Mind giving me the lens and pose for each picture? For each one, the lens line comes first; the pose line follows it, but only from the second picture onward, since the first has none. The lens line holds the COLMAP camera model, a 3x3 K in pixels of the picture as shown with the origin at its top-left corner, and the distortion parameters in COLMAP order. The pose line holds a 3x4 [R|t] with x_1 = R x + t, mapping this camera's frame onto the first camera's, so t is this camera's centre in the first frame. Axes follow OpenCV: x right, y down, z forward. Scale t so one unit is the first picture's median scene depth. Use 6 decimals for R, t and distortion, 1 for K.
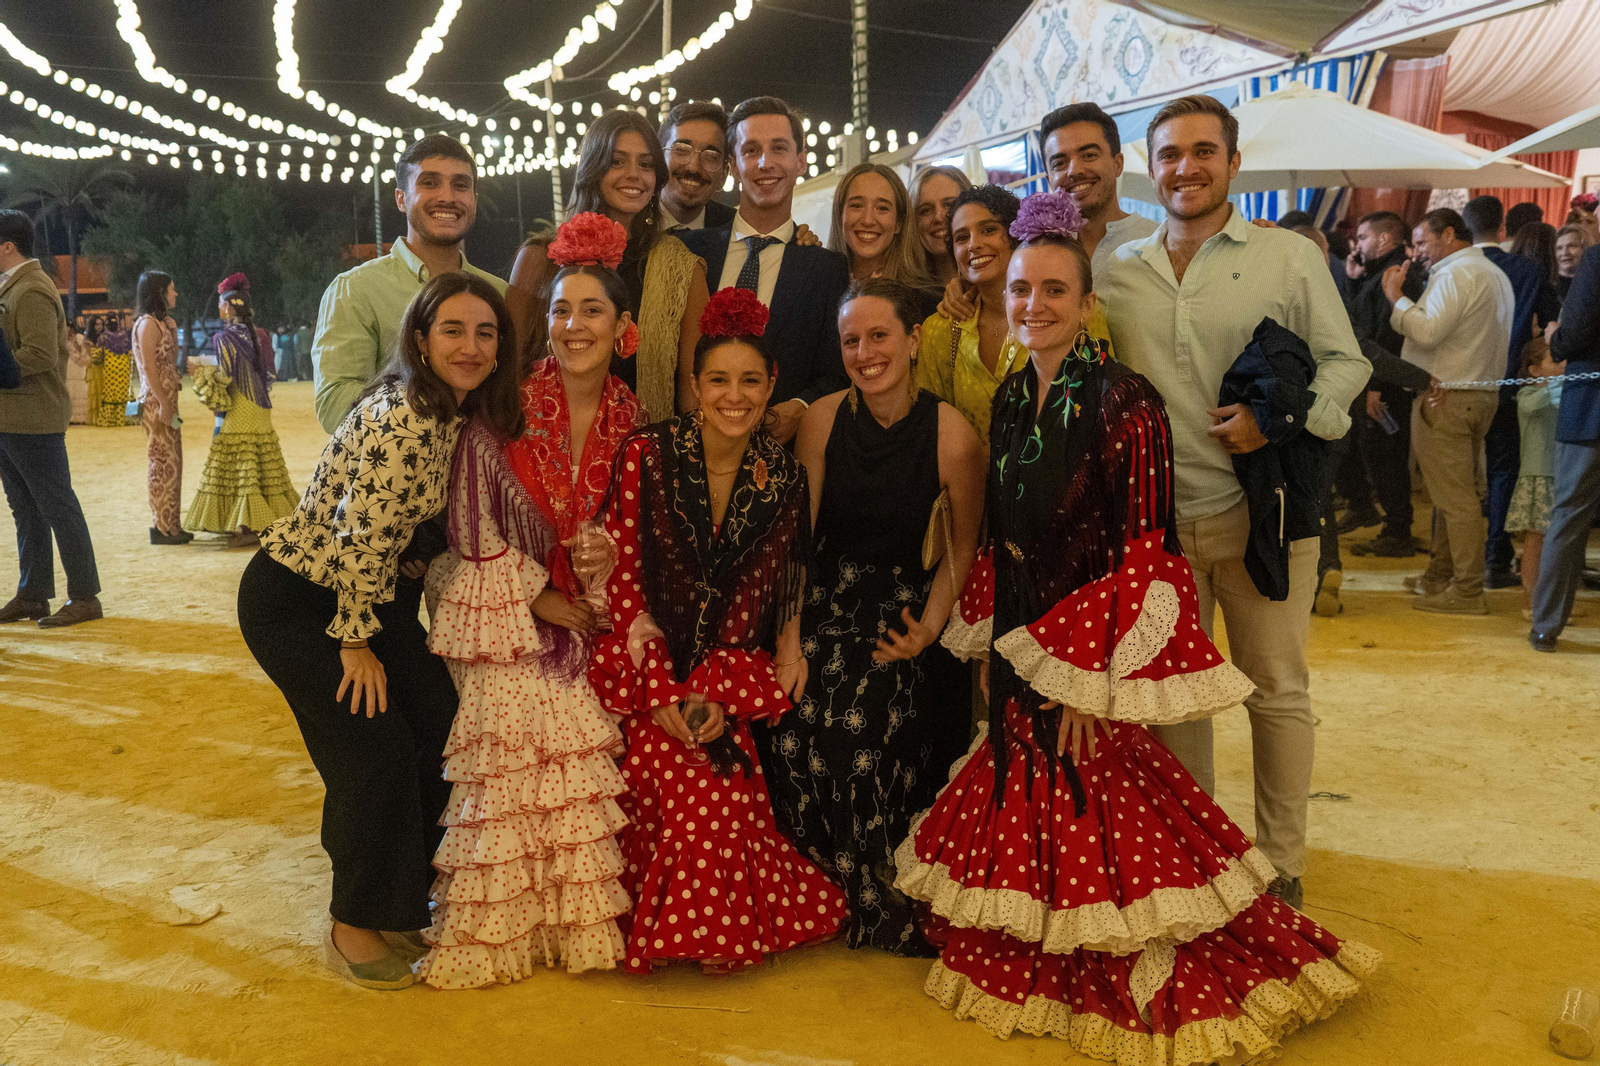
lens RADIAL K [[1503.8, 0, 798.5], [0, 1503.8, 539.7], [0, 0, 1]] dist [0.048645, 0.000000]
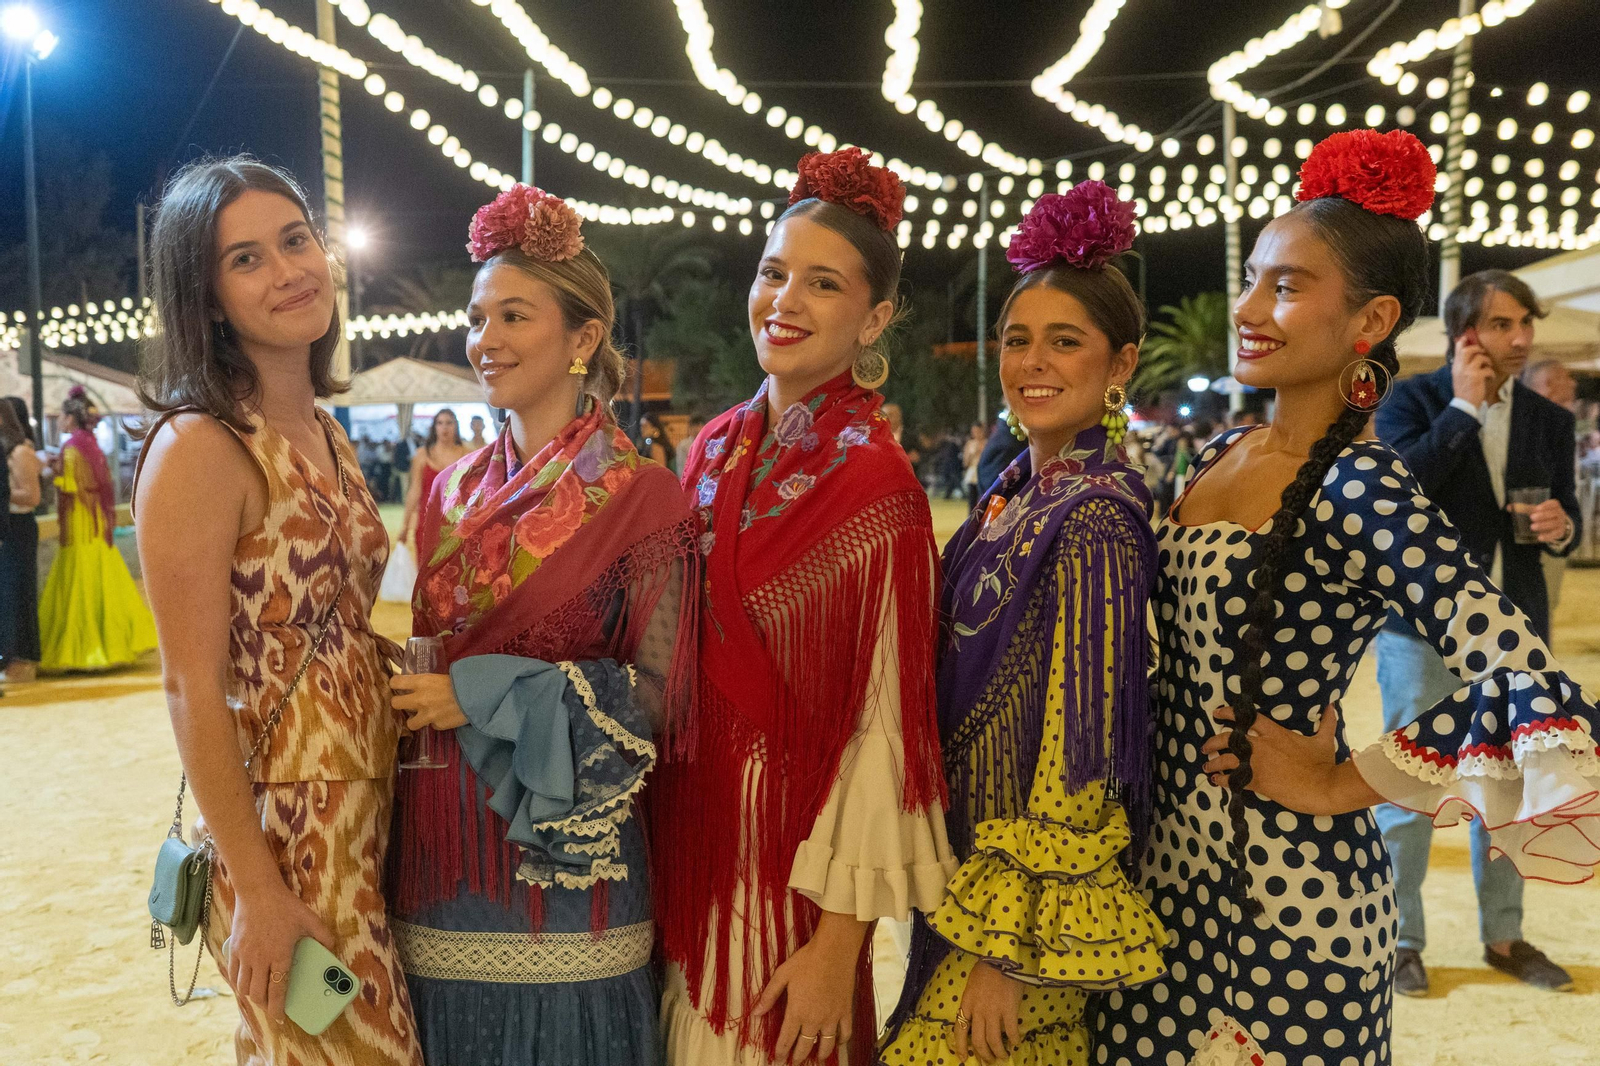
lens RADIAL K [[1688.1, 0, 799.9], [0, 1688.1, 533.5], [0, 0, 1]] dist [-0.007899, 0.000000]
pose [[0.935992, 0.030168, -0.350726, -0.089896], [-0.059815, 0.995462, -0.074005, -0.035813], [0.346902, 0.090247, 0.933549, 0.254252]]
